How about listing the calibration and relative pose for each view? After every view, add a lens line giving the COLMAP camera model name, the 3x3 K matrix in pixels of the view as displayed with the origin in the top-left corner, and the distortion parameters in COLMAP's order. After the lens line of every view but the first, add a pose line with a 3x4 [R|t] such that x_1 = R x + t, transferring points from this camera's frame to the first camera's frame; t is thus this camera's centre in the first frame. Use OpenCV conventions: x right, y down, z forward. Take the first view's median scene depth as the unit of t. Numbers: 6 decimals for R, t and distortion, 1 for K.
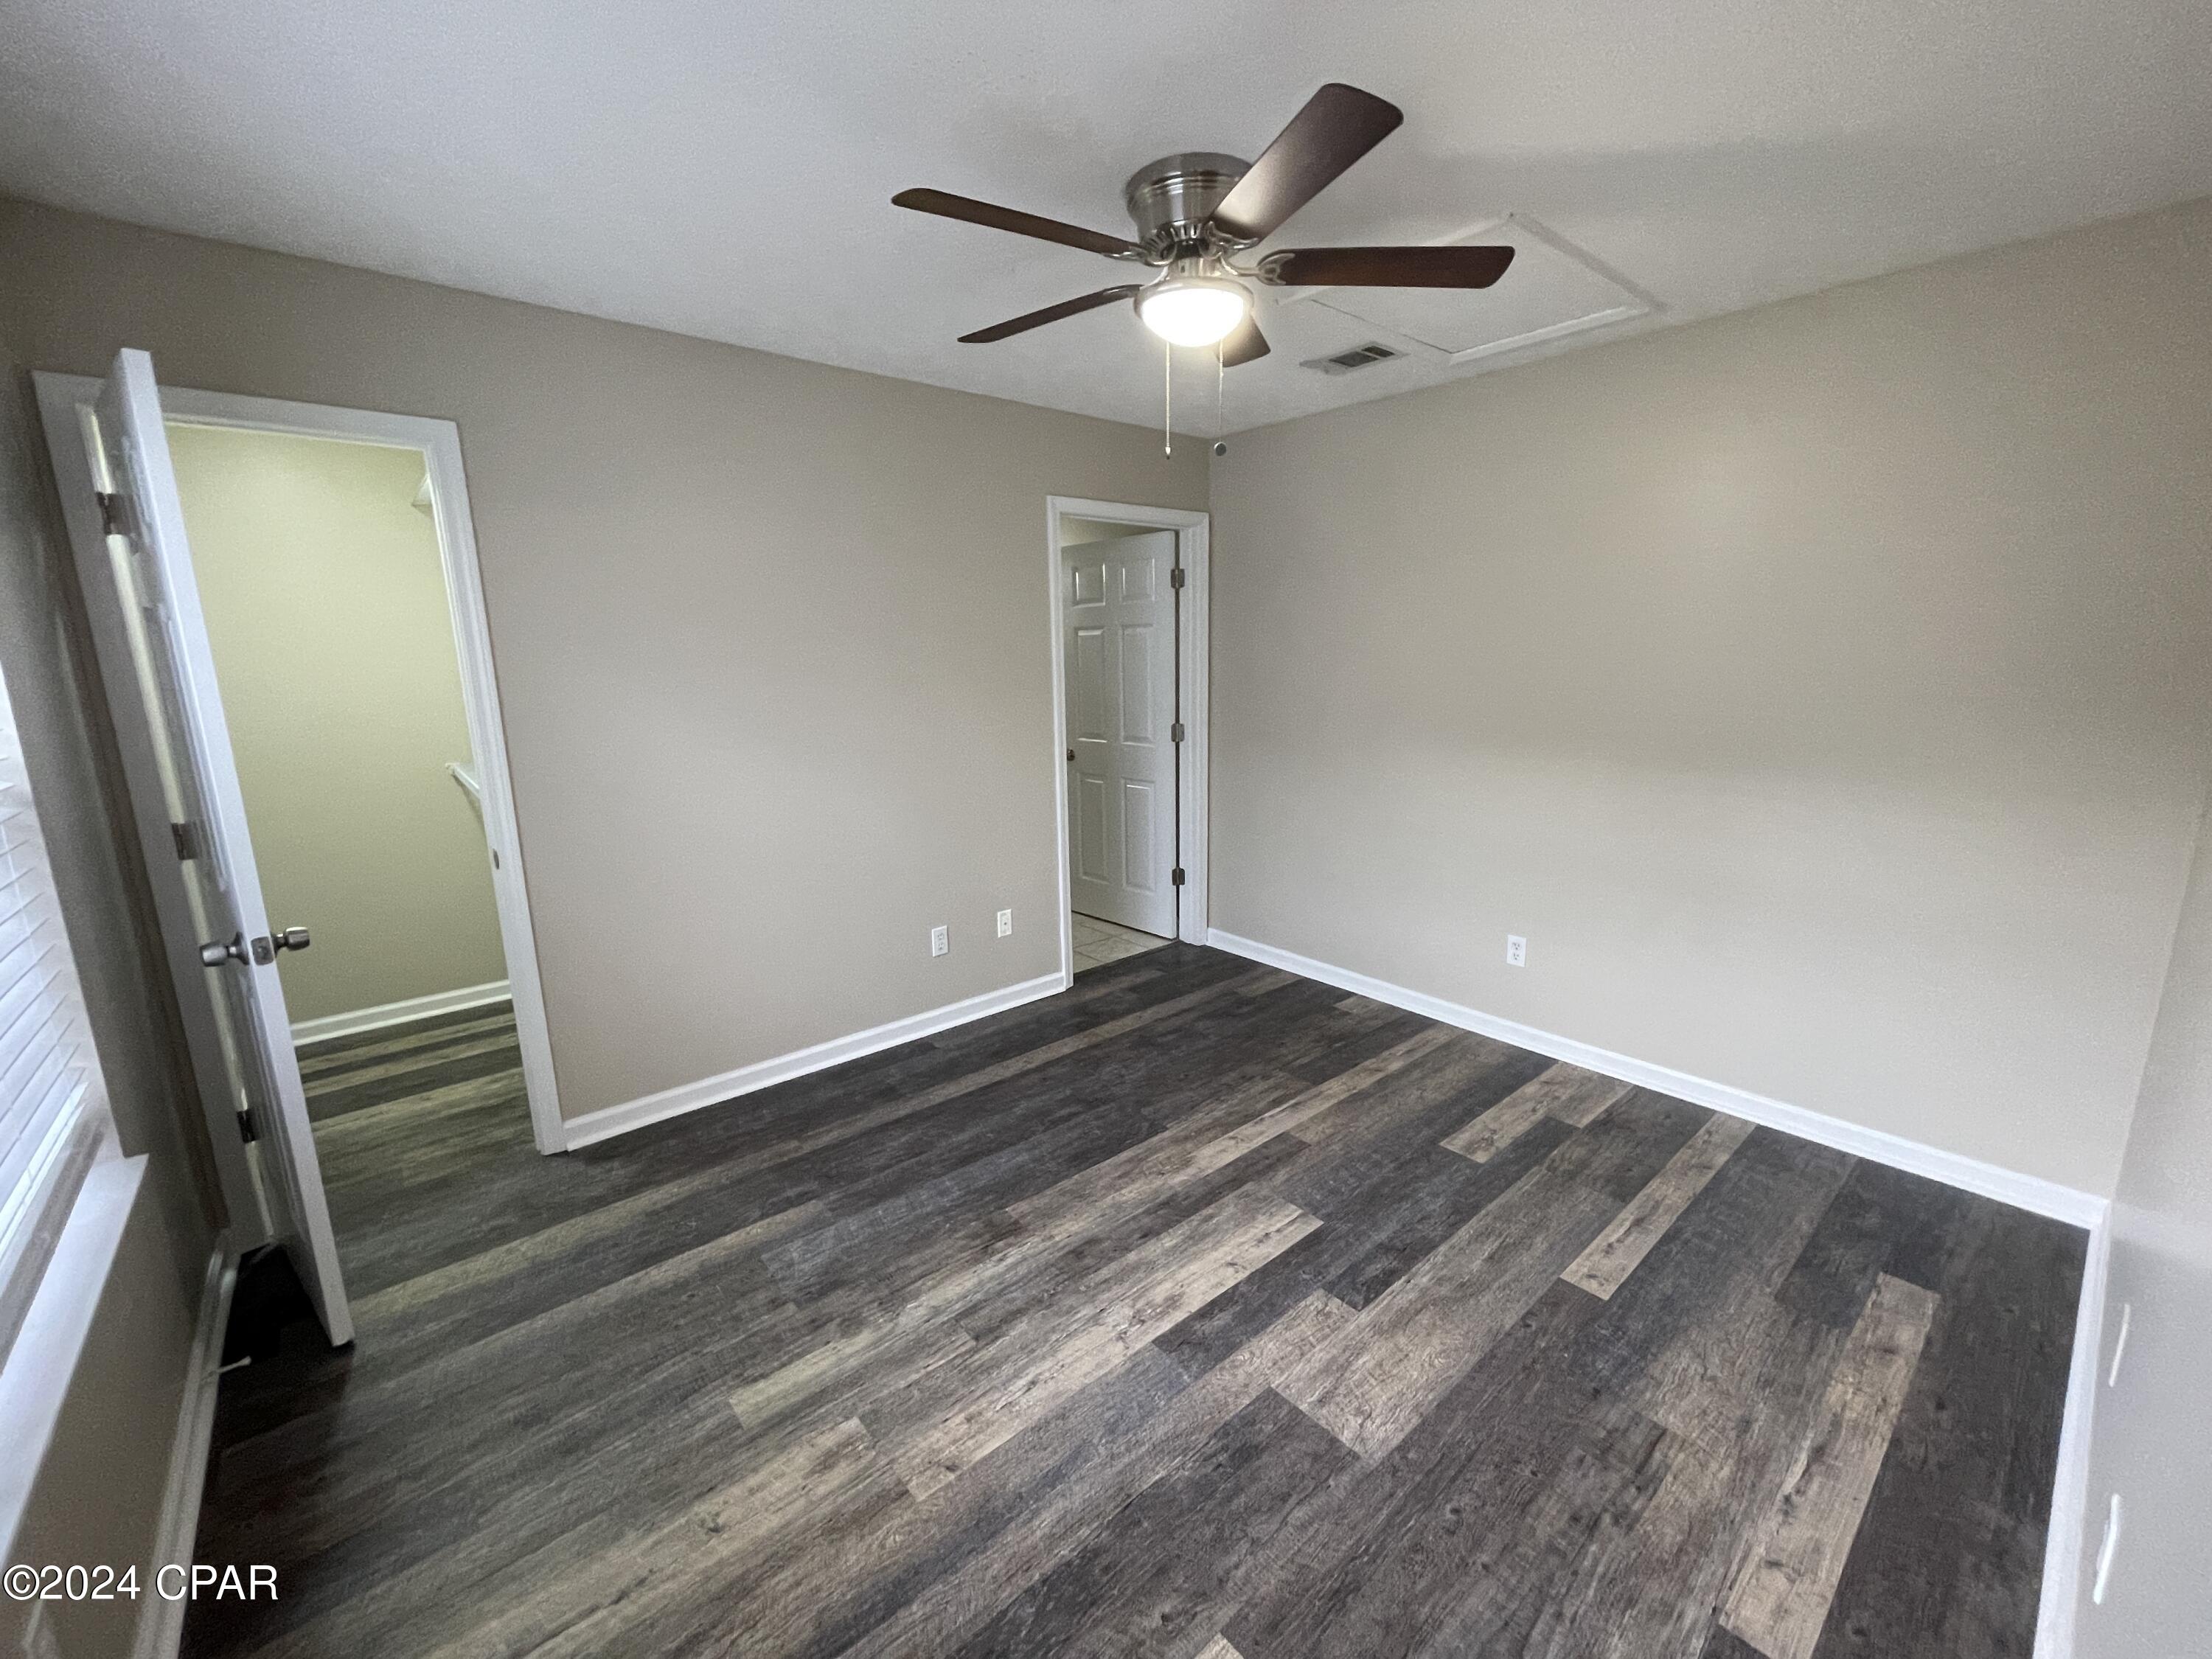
lens RADIAL K [[895.1, 0, 1102.8], [0, 895.1, 825.2], [0, 0, 1]] dist [-0.002227, 0.000488]
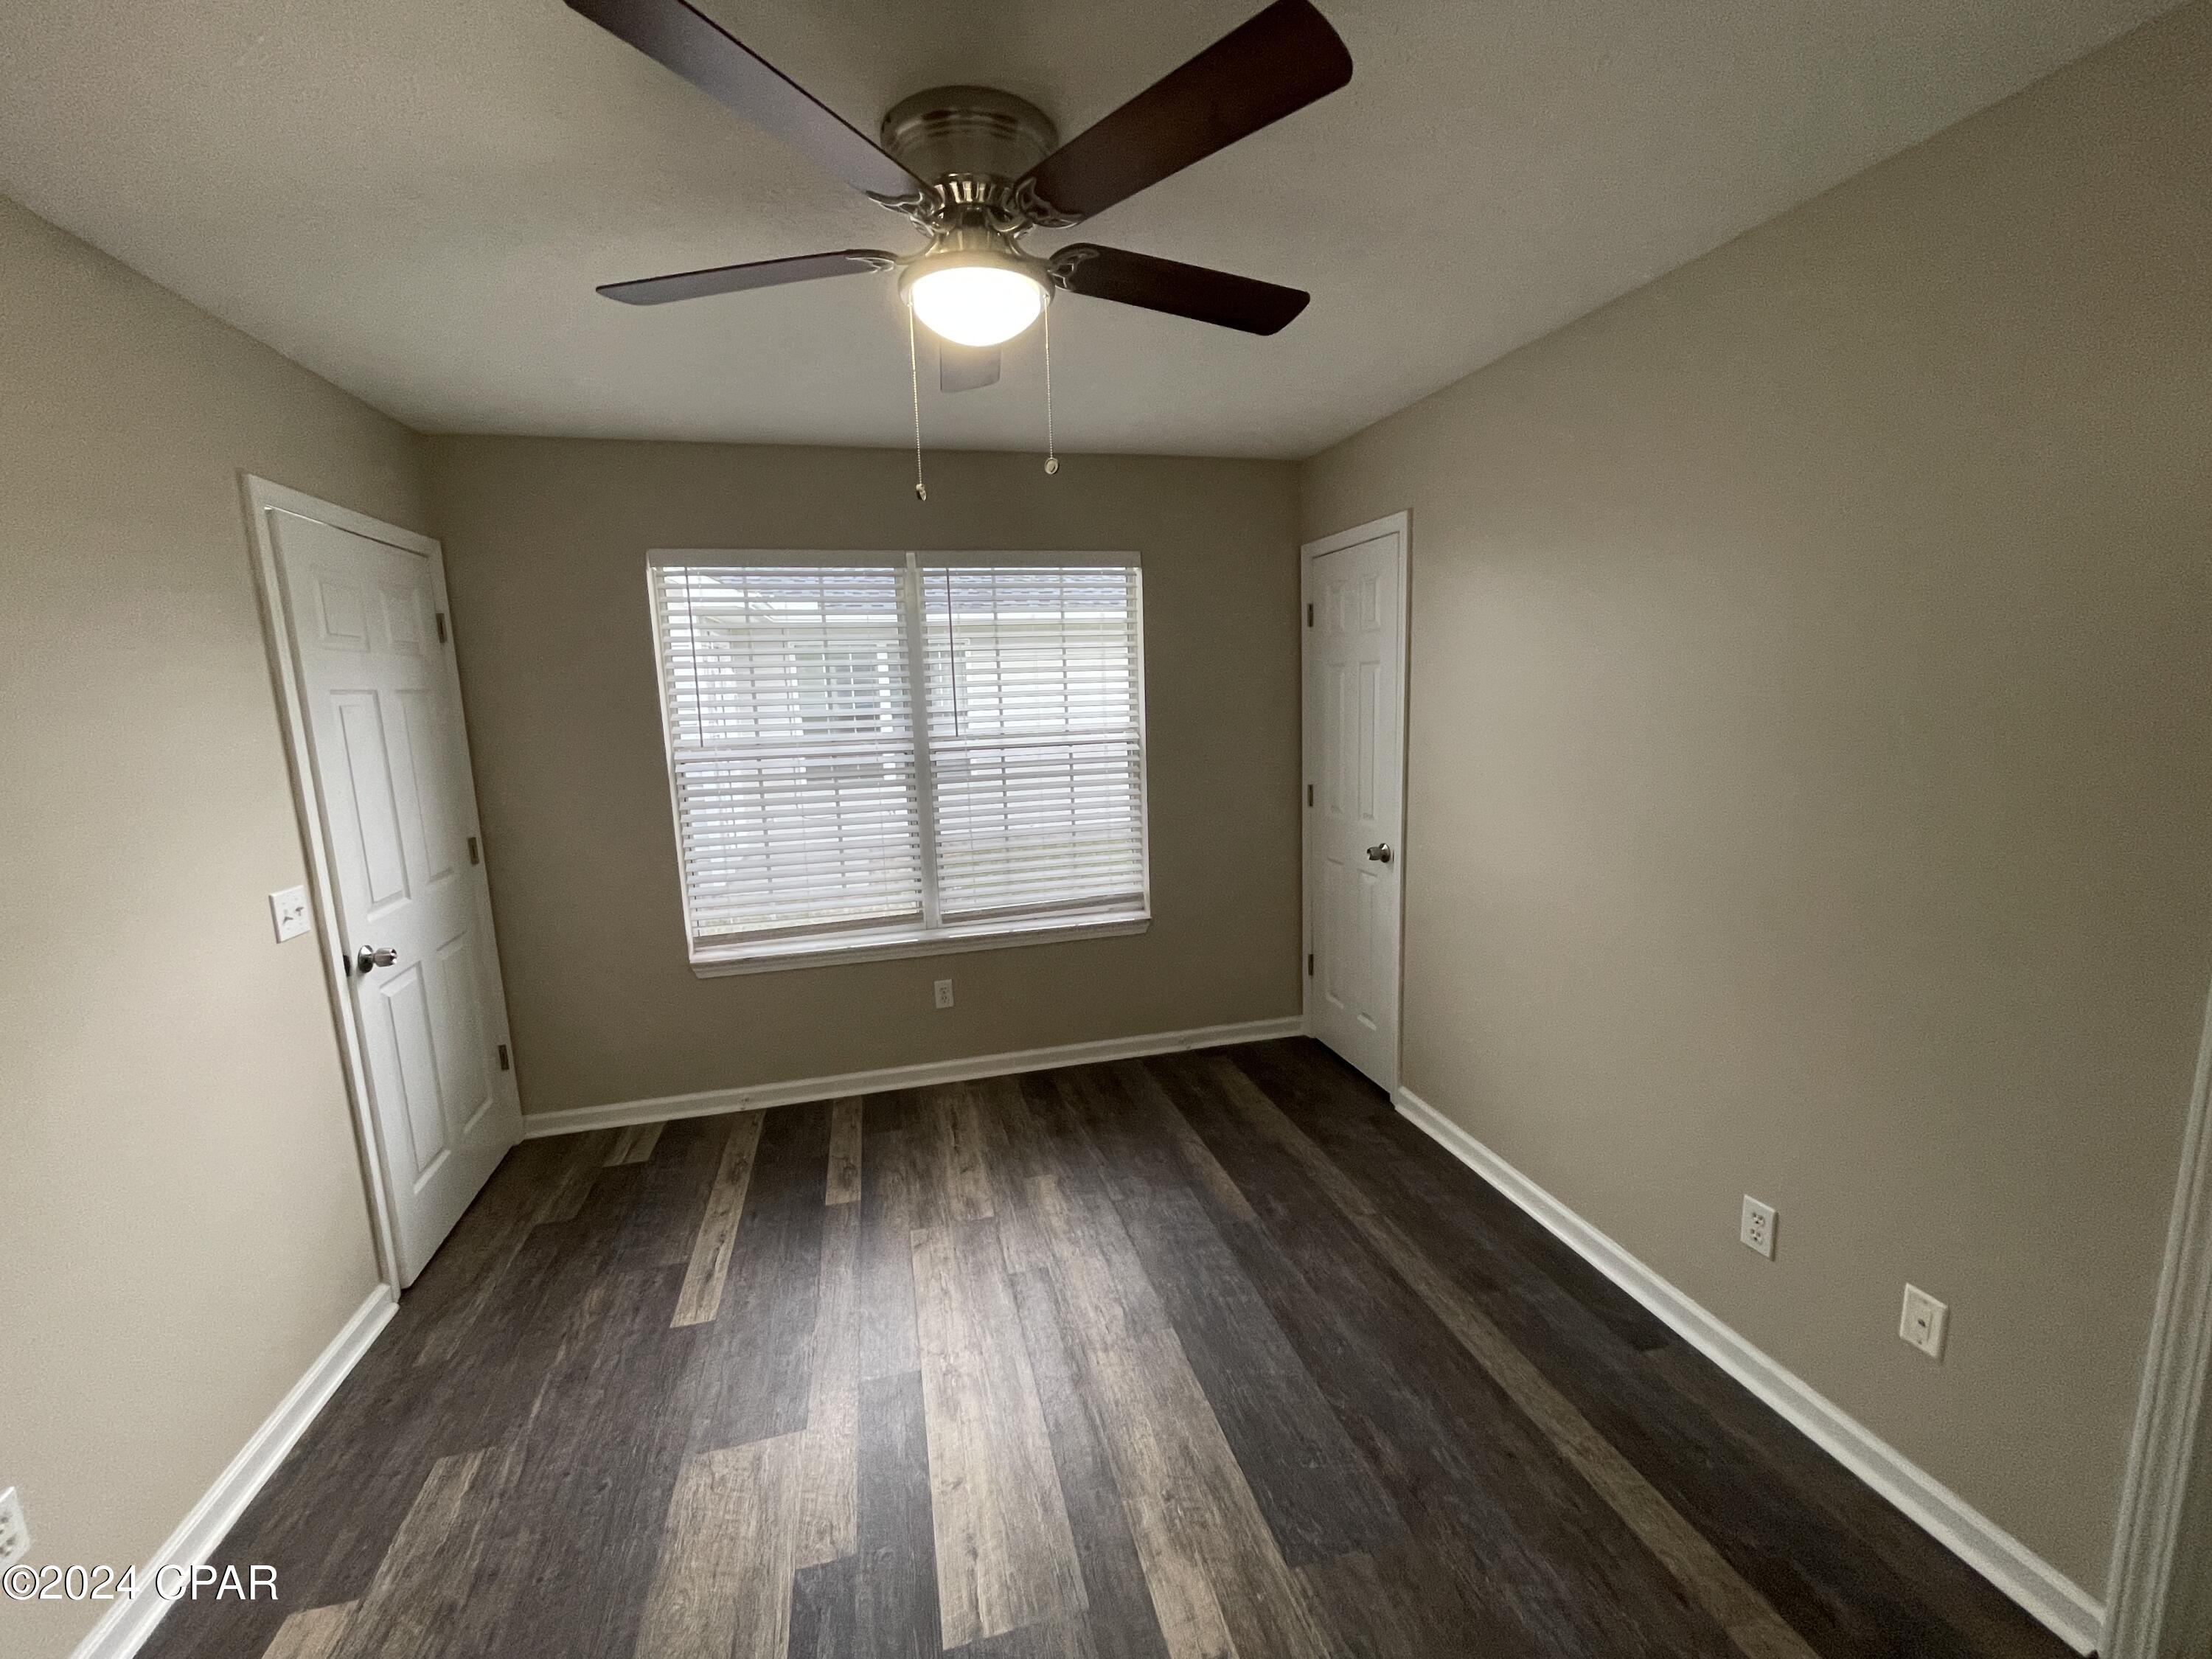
lens RADIAL K [[895.1, 0, 1104.2], [0, 895.1, 826.7], [0, 0, 1]] dist [-0.002227, 0.000488]
pose [[-0.434247, 0.168946, -0.884809, 0.728043], [-0.141788, 0.957191, 0.252354, -0.313032], [0.889565, 0.235039, -0.391703, 1.344517]]
